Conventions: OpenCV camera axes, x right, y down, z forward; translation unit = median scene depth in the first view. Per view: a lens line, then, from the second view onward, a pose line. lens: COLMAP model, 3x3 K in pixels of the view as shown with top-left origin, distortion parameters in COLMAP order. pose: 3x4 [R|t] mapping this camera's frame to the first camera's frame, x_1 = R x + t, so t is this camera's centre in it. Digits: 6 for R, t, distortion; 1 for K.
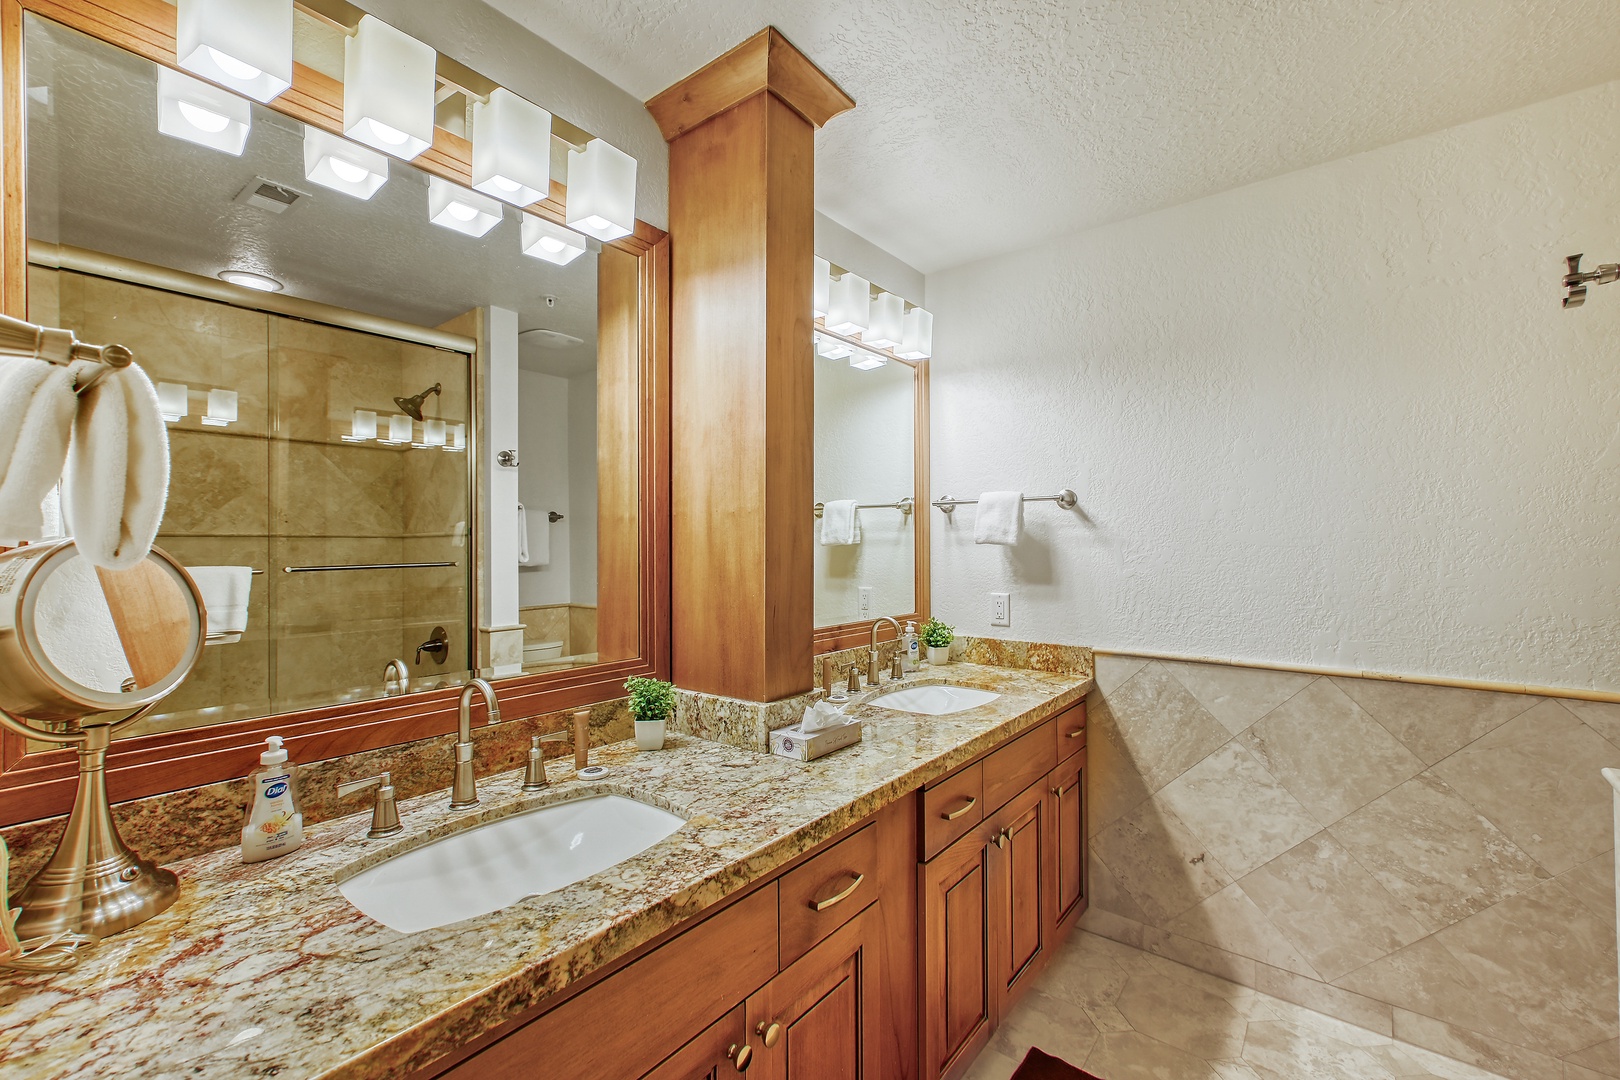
lens RADIAL K [[683.6, 0, 813.8], [0, 683.6, 536.0], [0, 0, 1]] dist [0.009814, 0.000439]
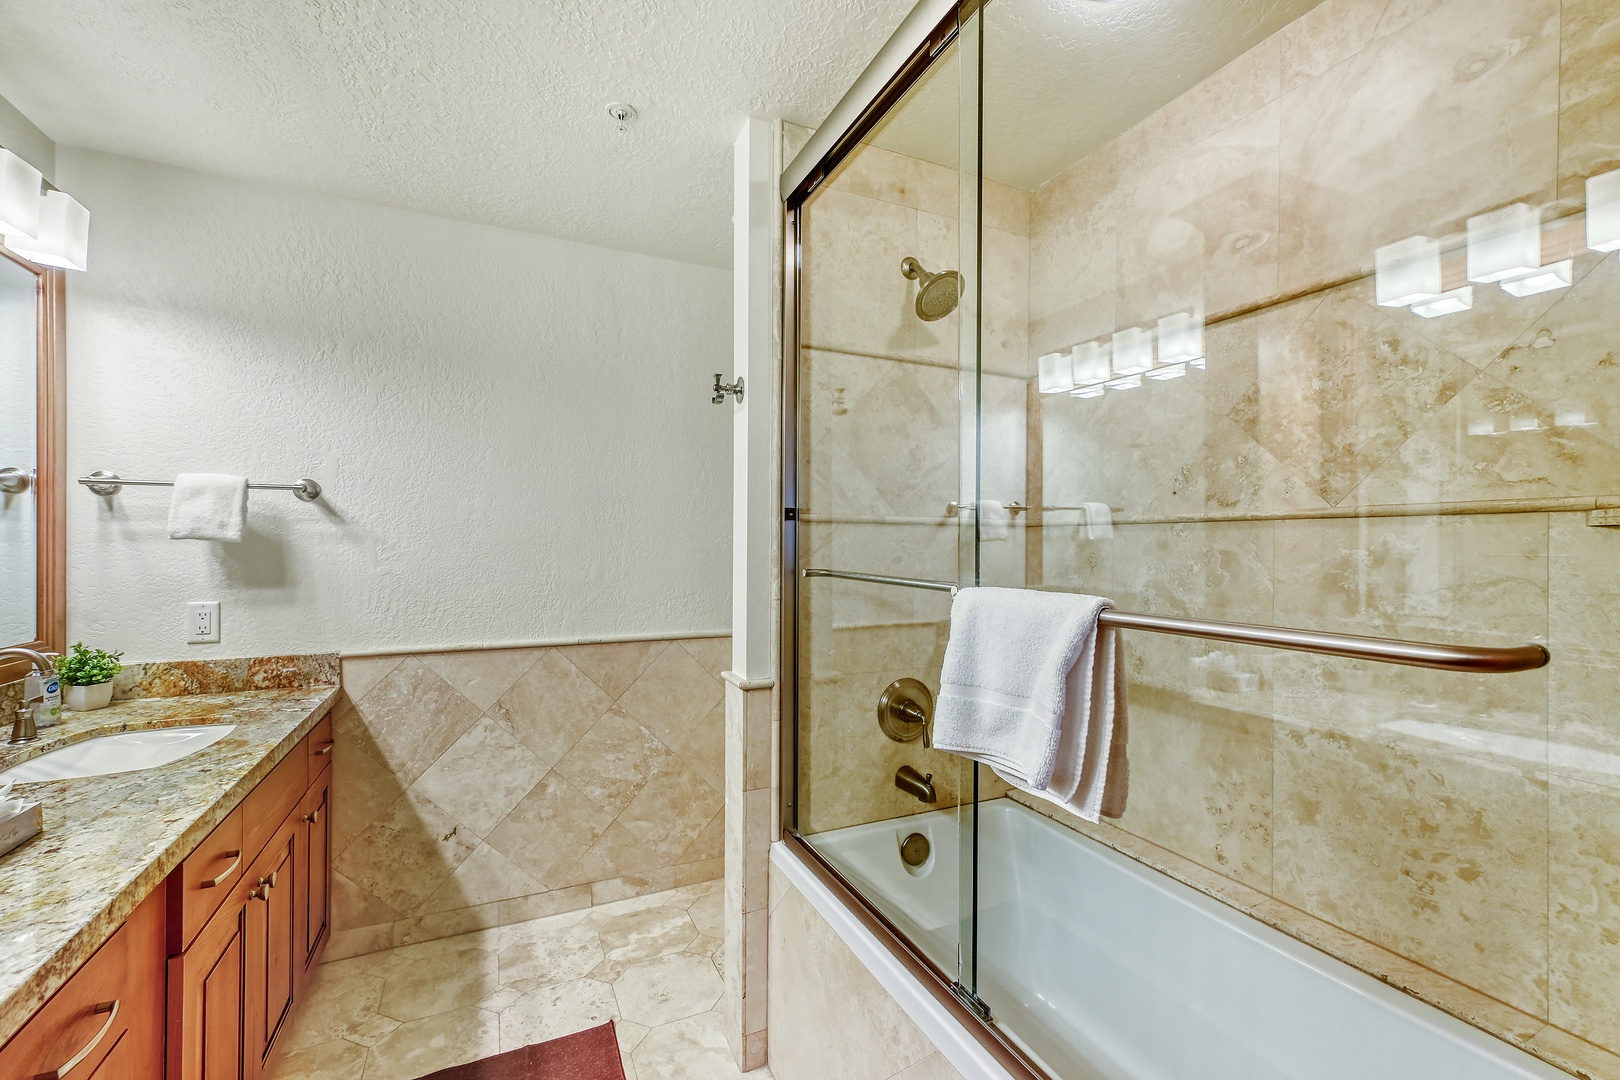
lens RADIAL K [[683.6, 0, 813.8], [0, 683.6, 536.0], [0, 0, 1]] dist [0.009814, 0.000439]
pose [[0.446076, 0.013776, 0.894889, -0.158083], [-0.017446, 0.999825, -0.006695, 0.000581], [-0.894825, -0.012625, 0.446238, 0.017412]]
